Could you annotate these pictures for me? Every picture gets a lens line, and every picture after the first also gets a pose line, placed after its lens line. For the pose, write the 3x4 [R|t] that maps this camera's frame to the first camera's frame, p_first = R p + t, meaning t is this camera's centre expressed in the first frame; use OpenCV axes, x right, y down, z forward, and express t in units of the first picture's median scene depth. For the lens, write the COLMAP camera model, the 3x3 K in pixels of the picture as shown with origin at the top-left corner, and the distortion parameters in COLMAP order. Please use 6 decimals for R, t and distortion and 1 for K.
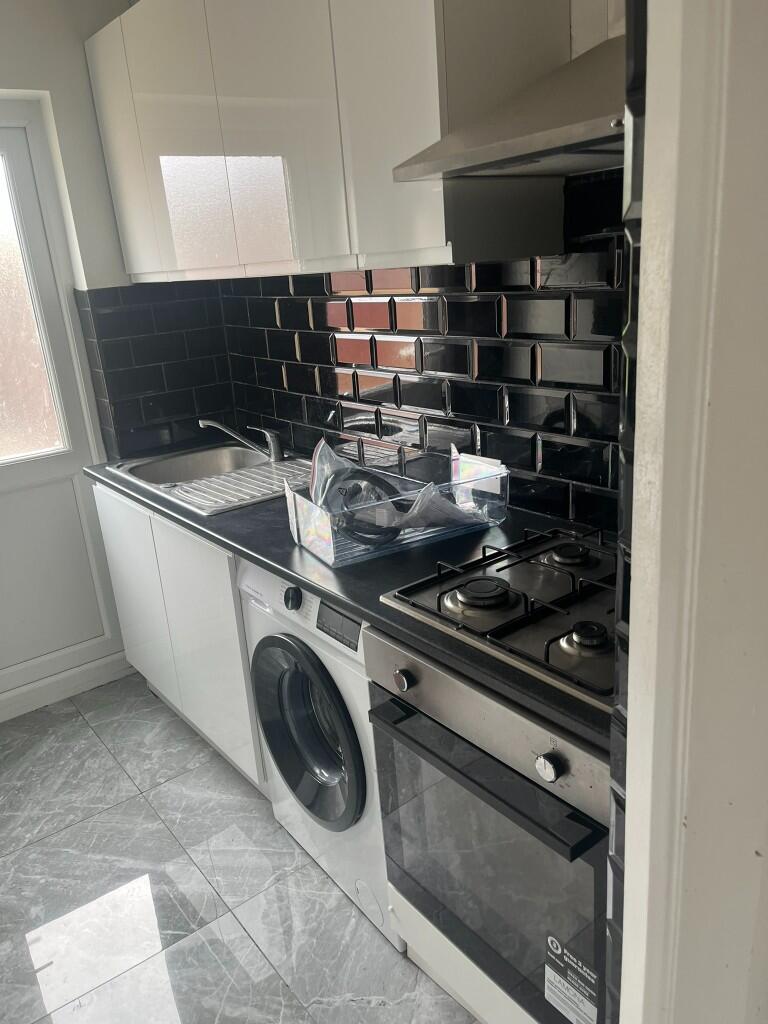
lens RADIAL K [[783.1, 0, 382.6], [0, 783.1, 513.0], [0, 0, 1]] dist [-0.011141, -0.011299]
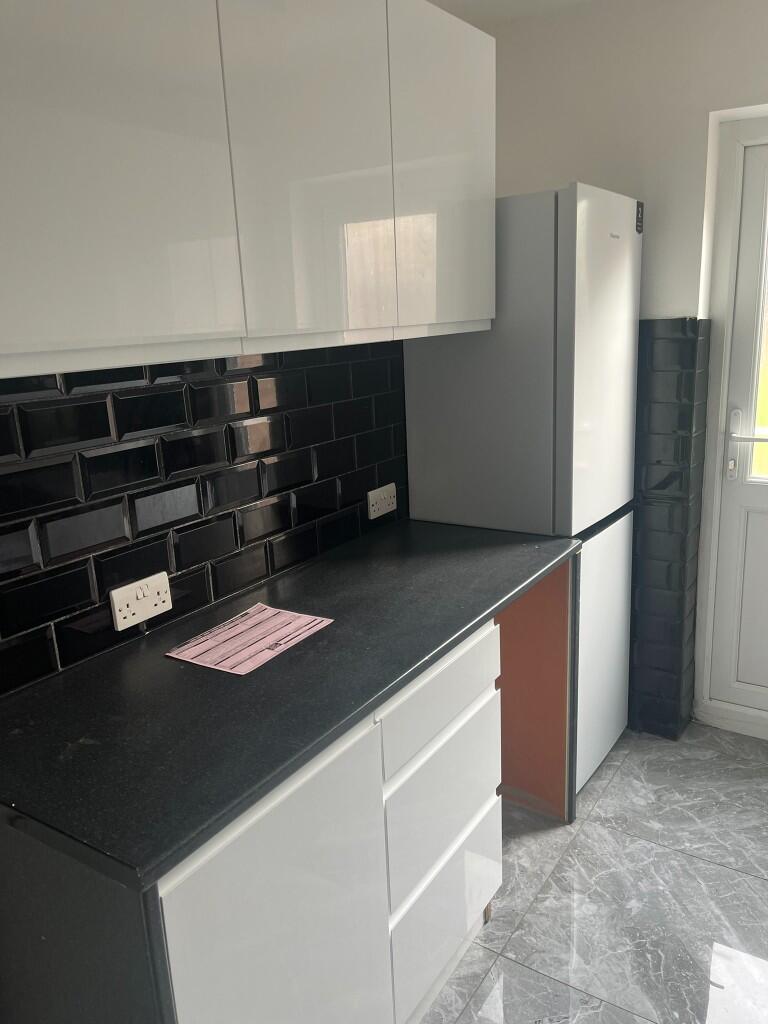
lens RADIAL K [[783.1, 0, 385.0], [0, 783.1, 511.7], [0, 0, 1]] dist [-0.011141, -0.011299]
pose [[0.343026, 0.297893, -0.890838, 0.180544], [-0.295351, 0.934485, 0.198761, -0.070701], [0.891684, 0.194929, 0.408536, 0.168139]]
